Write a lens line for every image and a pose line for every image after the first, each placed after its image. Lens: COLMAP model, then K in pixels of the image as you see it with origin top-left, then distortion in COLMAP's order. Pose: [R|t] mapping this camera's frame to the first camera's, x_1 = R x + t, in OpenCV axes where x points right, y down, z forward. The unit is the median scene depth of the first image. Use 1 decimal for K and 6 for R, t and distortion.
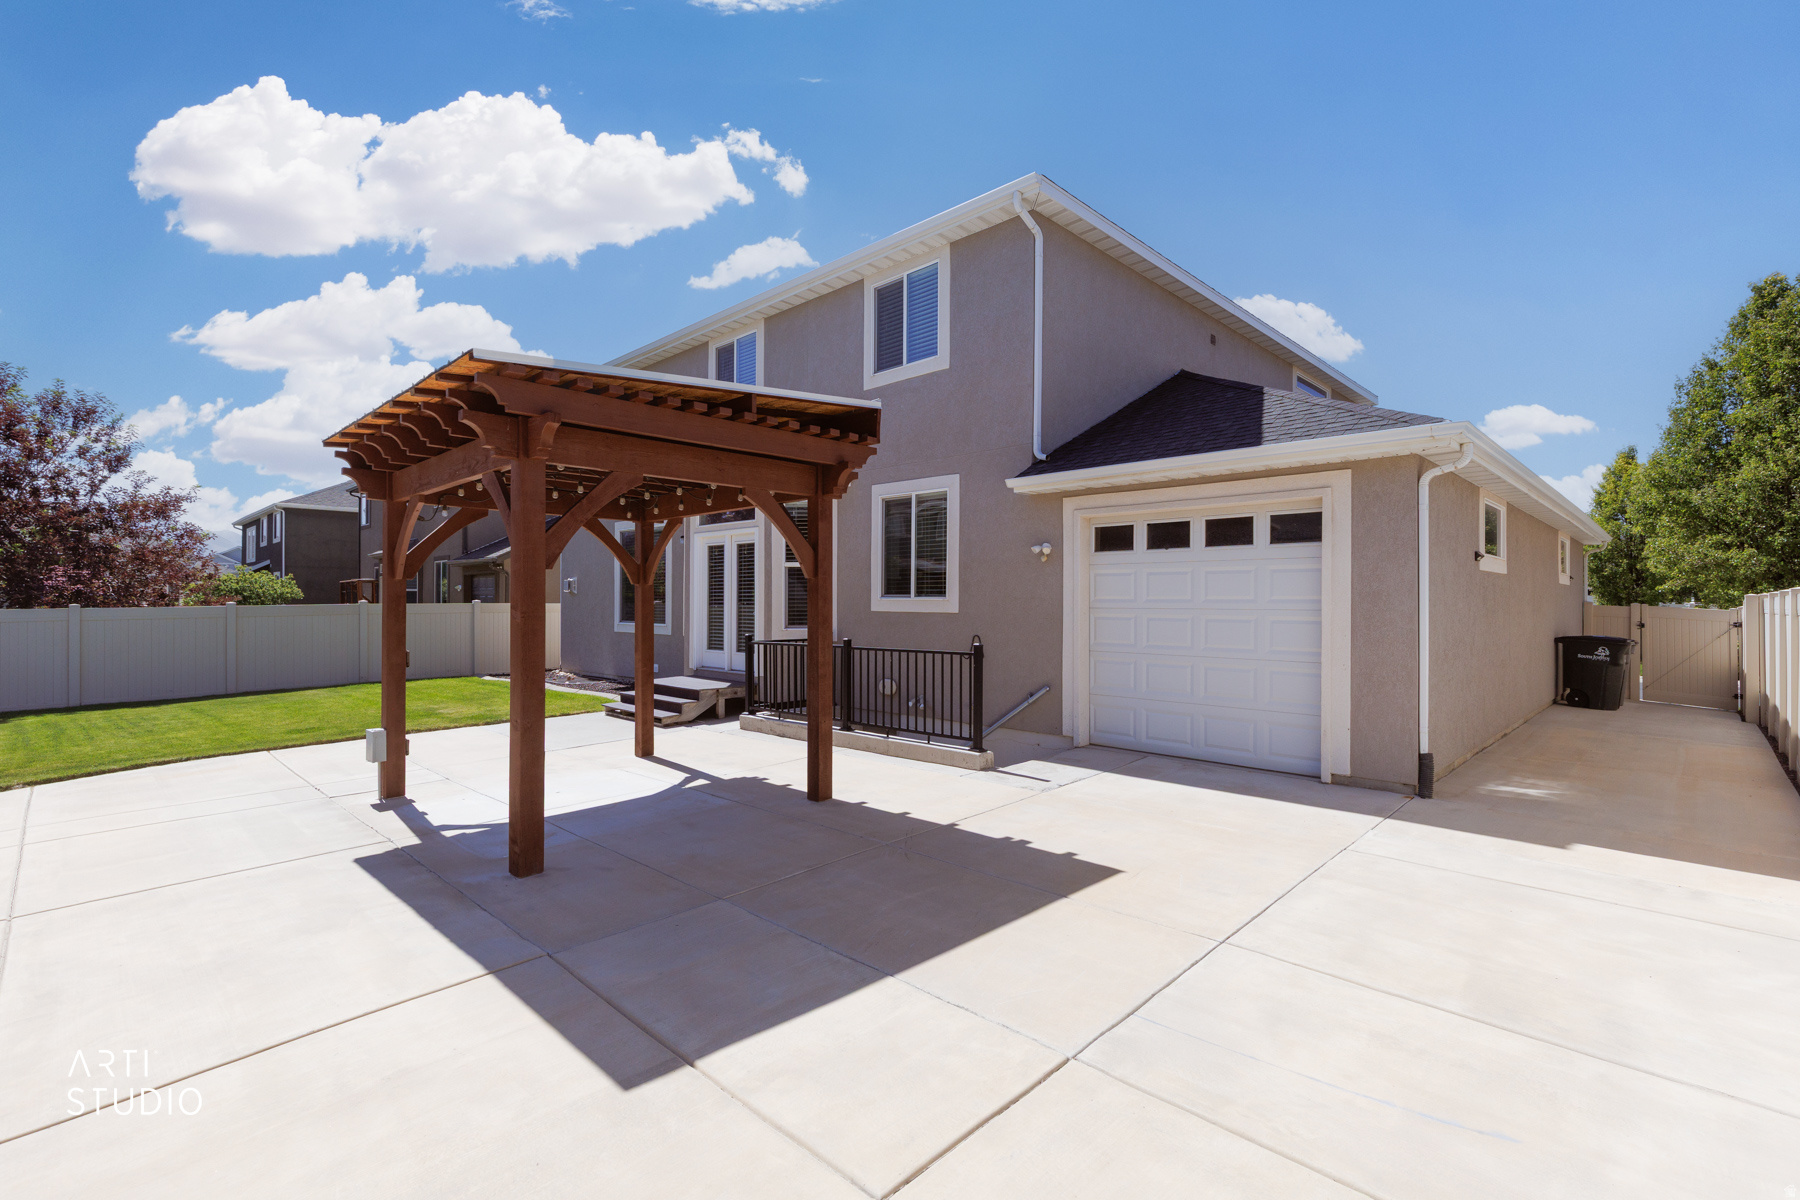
lens RADIAL K [[800.9, 0, 899.2], [0, 800.9, 597.5], [0, 0, 1]] dist [0.001805, 0.000155]
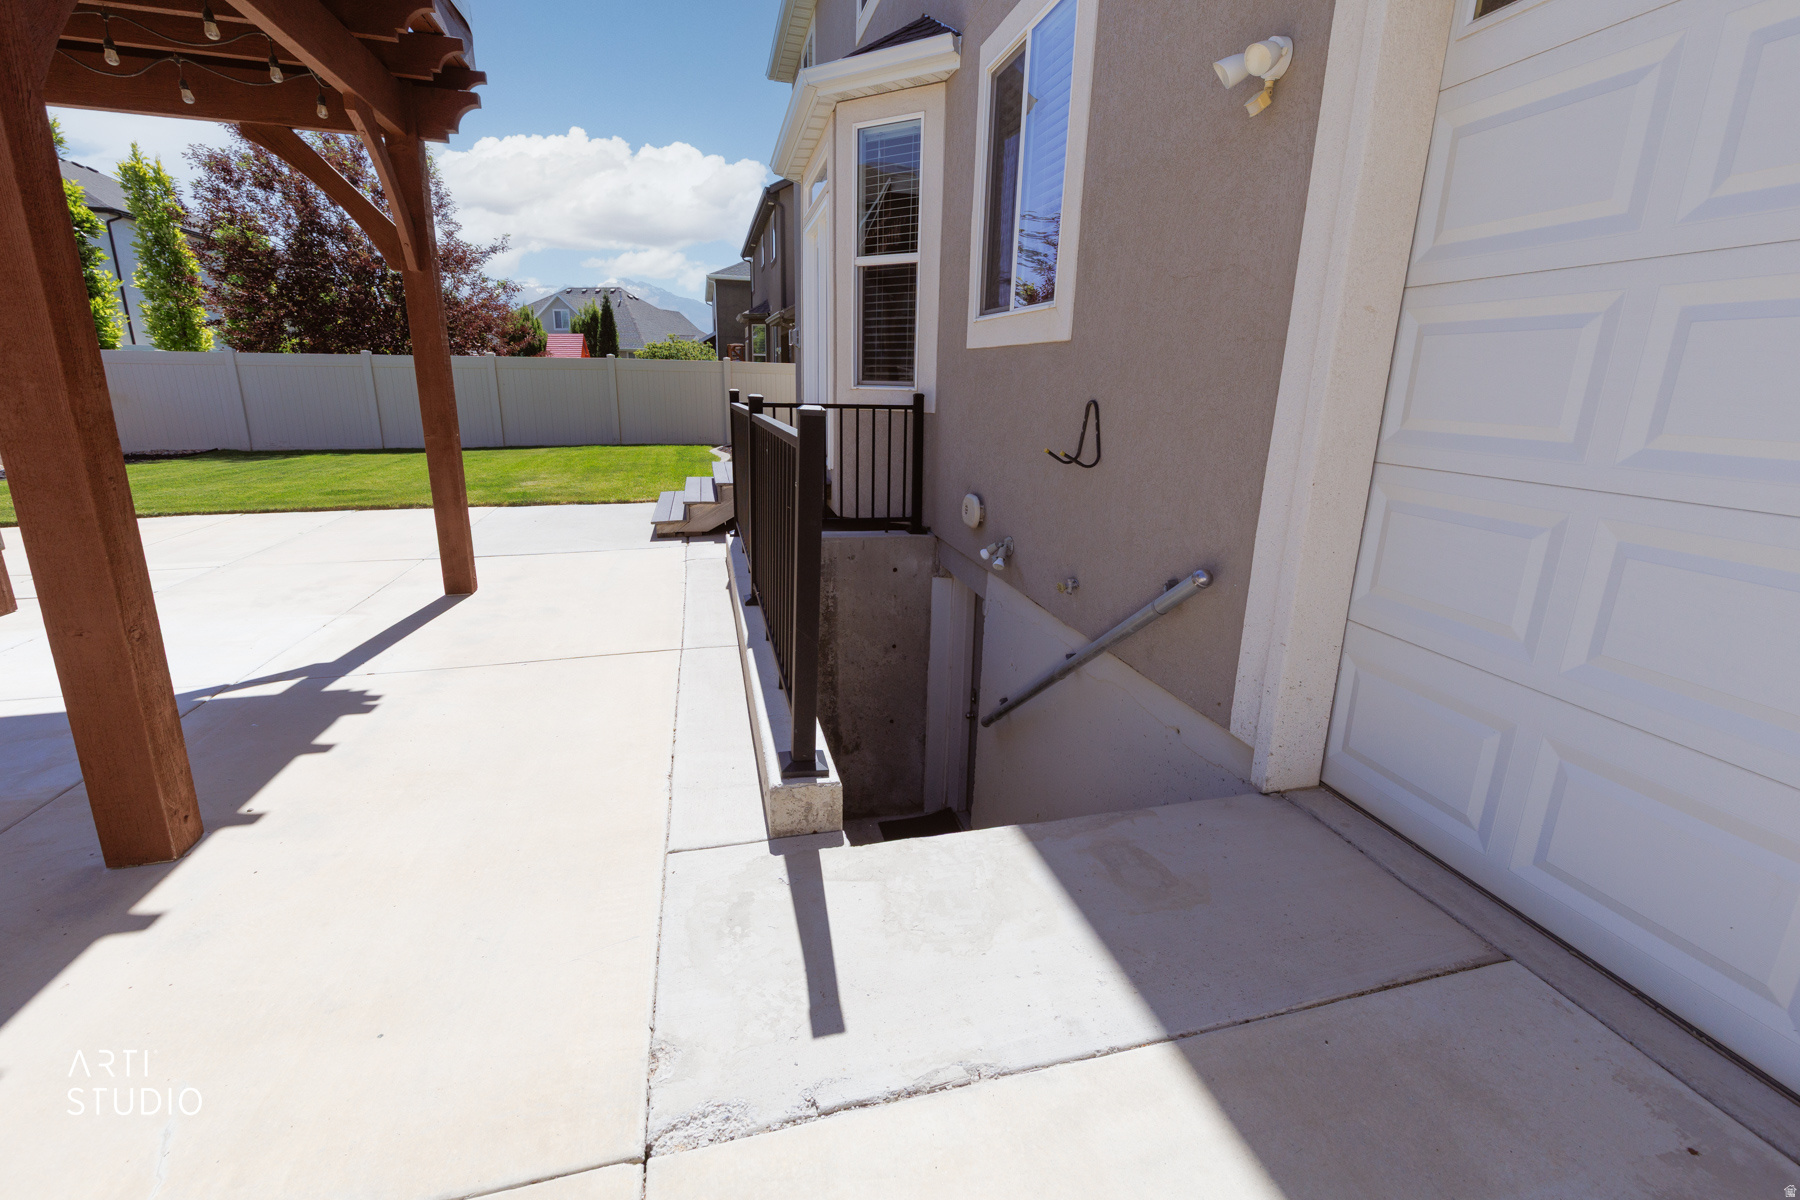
lens RADIAL K [[800.9, 0, 896.4], [0, 800.9, 600.4], [0, 0, 1]] dist [0.001805, 0.000155]
pose [[0.840166, 0.158747, -0.518576, 0.219920], [-0.014924, 0.962606, 0.270494, 0.036512], [0.542124, -0.219521, 0.811118, 0.609730]]
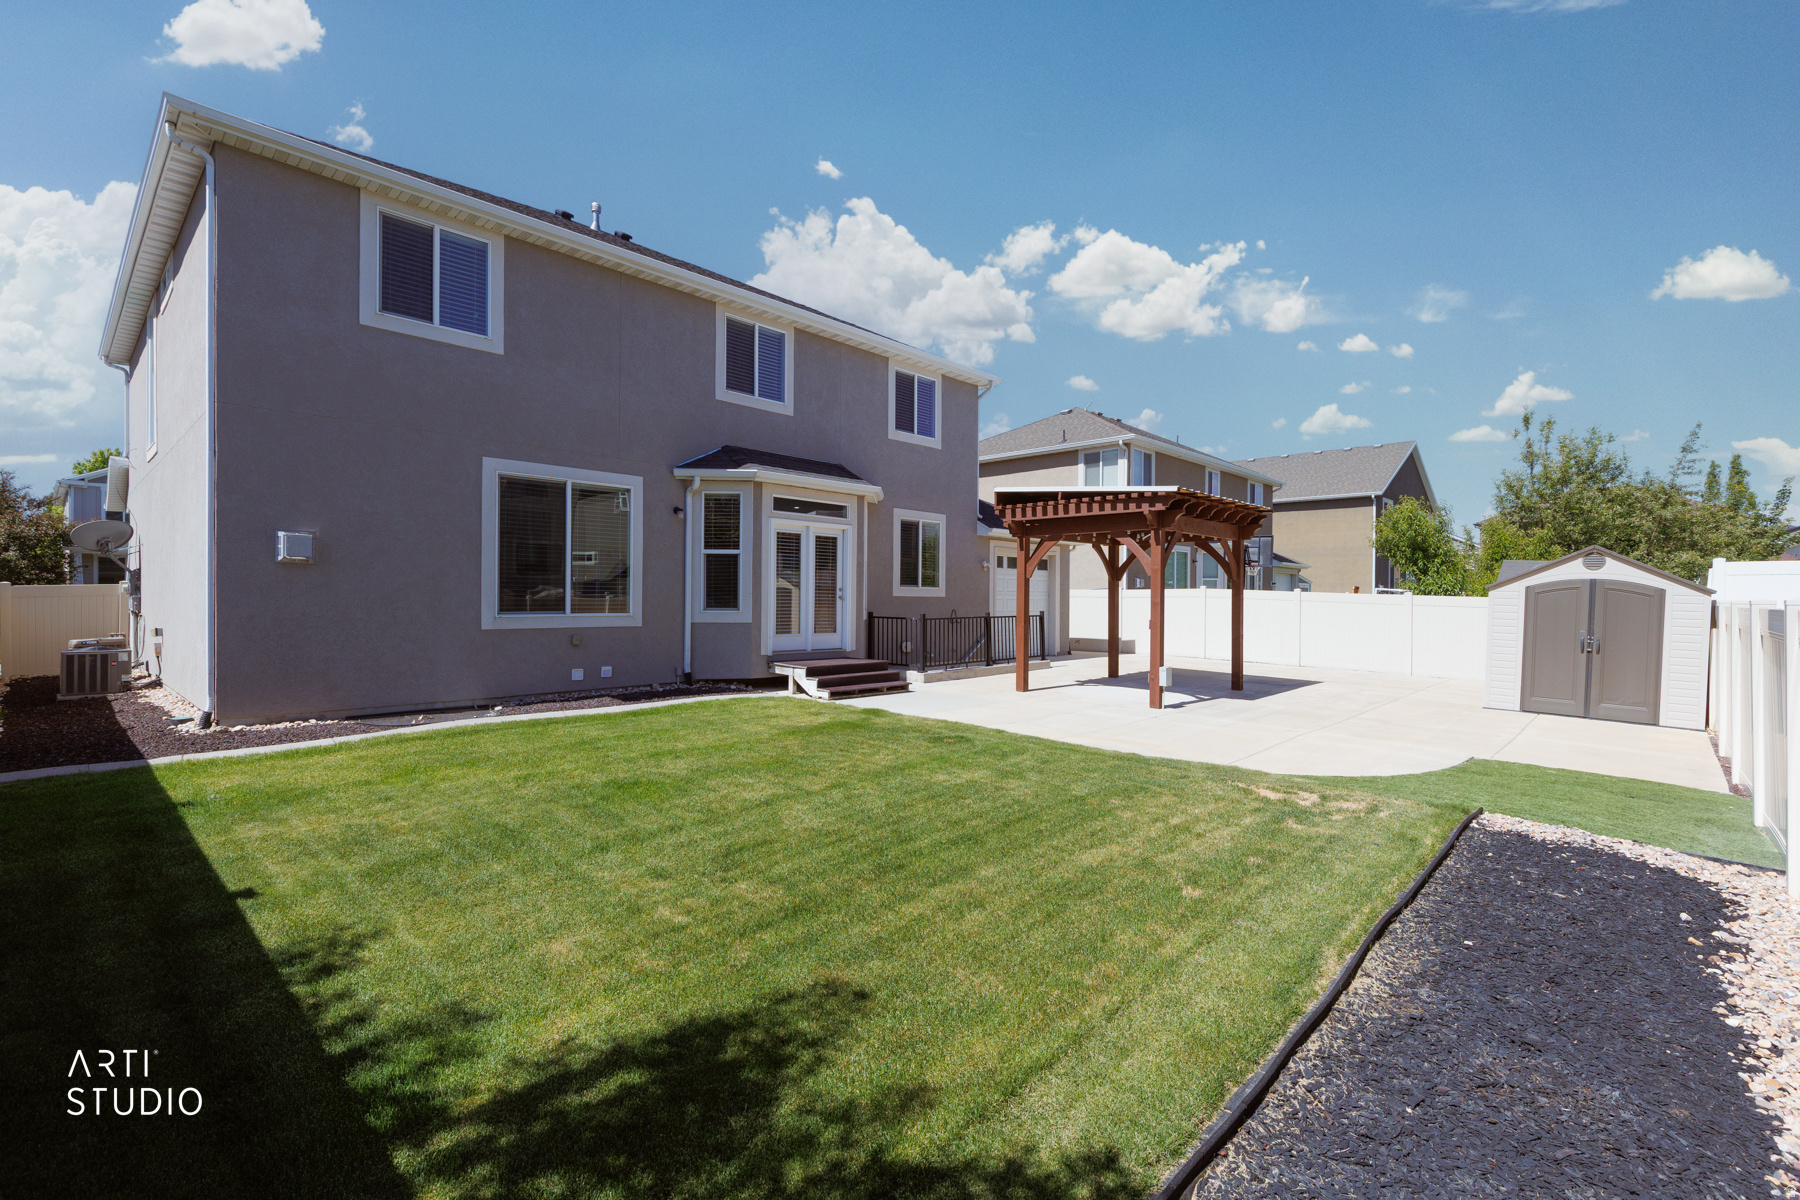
lens RADIAL K [[800.9, 0, 891.6], [0, 800.9, 598.7], [0, 0, 1]] dist [0.001805, 0.000155]
pose [[-0.009762, -0.008763, 0.999914, -1.581373], [-0.019656, 0.999770, 0.008570, 0.010196], [-0.999759, -0.019570, -0.009931, 1.098765]]
